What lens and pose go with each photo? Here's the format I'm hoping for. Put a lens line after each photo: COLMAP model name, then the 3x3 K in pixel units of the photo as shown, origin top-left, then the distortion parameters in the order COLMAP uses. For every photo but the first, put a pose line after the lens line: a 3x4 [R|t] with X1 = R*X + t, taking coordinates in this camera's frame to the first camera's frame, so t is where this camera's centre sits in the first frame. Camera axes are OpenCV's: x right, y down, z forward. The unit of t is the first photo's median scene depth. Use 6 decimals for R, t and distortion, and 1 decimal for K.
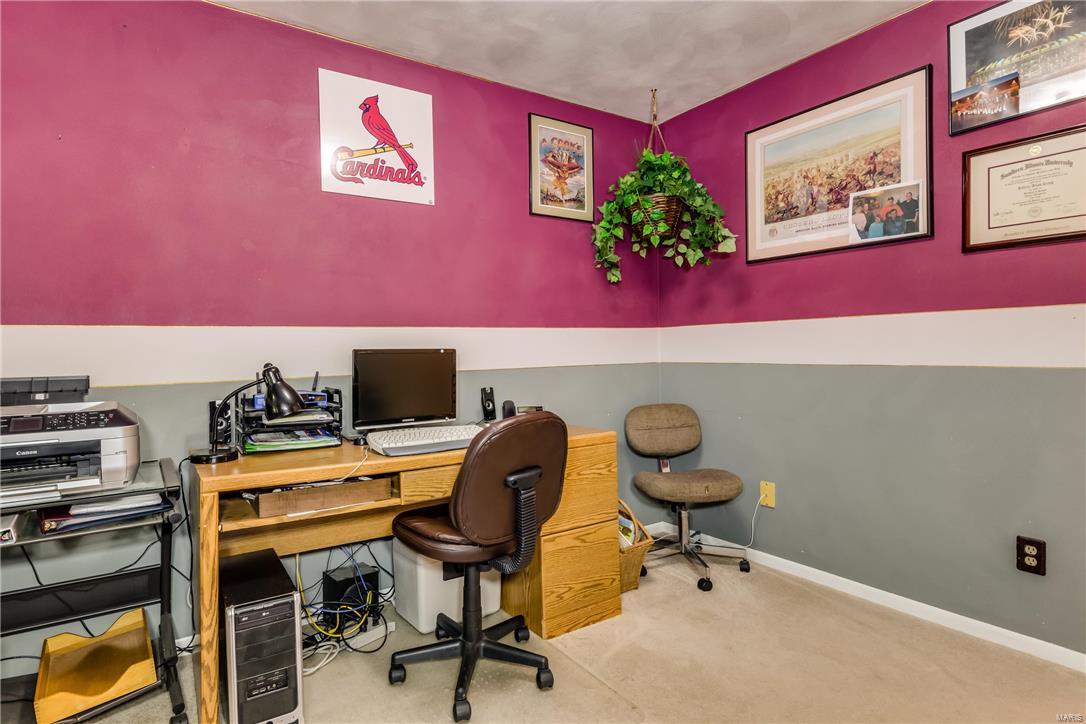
lens RADIAL K [[564.3, 0, 540.9], [0, 564.3, 347.0], [0, 0, 1]] dist [-0.001415, -0.000236]
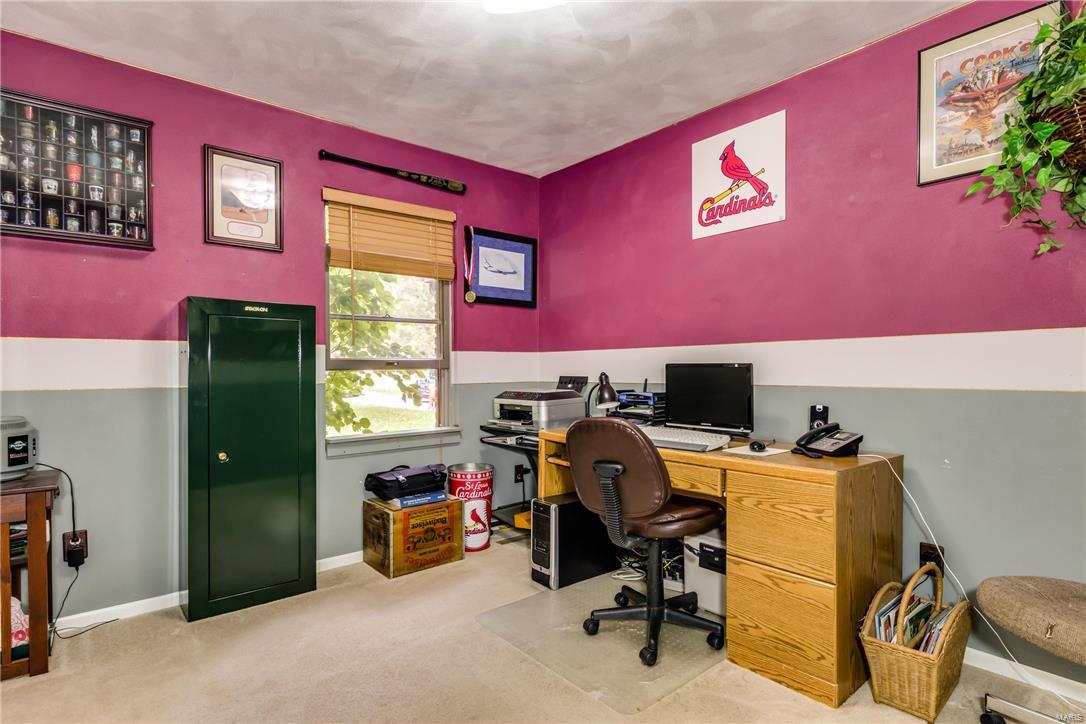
lens RADIAL K [[558.3, 0, 539.9], [0, 558.3, 364.1], [0, 0, 1]] dist [-0.000721, -0.000584]
pose [[0.110076, 0.009140, -0.993881, 0.808249], [0.006163, 0.999932, 0.009878, -0.007770], [0.993904, -0.007213, 0.110012, 0.491961]]
